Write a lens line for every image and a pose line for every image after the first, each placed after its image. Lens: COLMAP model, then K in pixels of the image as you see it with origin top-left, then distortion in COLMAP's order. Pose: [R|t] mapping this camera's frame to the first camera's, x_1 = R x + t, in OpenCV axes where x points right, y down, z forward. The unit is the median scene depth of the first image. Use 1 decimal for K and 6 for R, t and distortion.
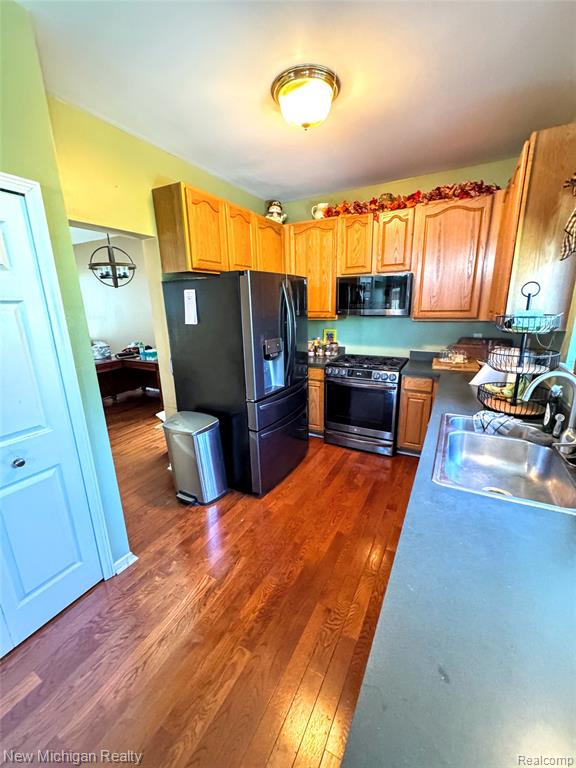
lens RADIAL K [[306.1, 0, 289.5], [0, 306.1, 382.5], [0, 0, 1]] dist [0.000571, -0.000020]
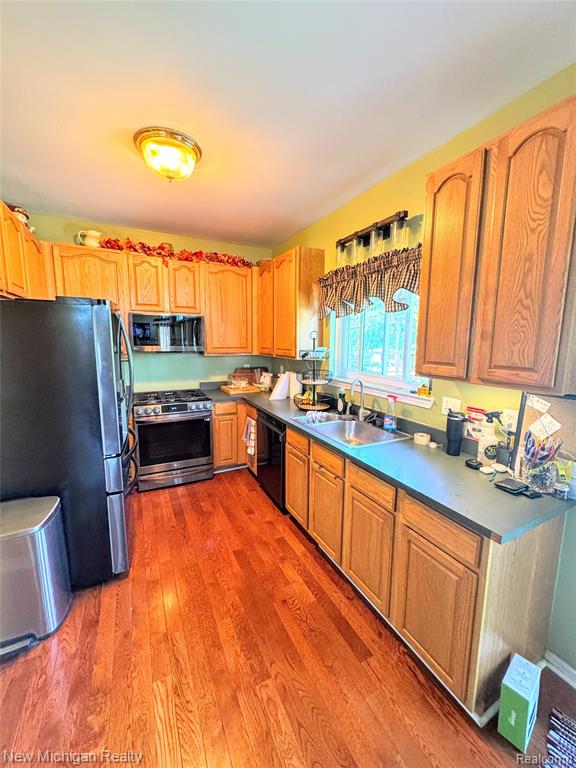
lens RADIAL K [[306.1, 0, 288.6], [0, 306.1, 383.4], [0, 0, 1]] dist [0.000571, -0.000020]
pose [[0.569433, -0.093206, 0.816737, -0.406552], [0.186101, 0.982372, -0.017642, -0.022446], [-0.800695, 0.162041, 0.576741, 0.104170]]
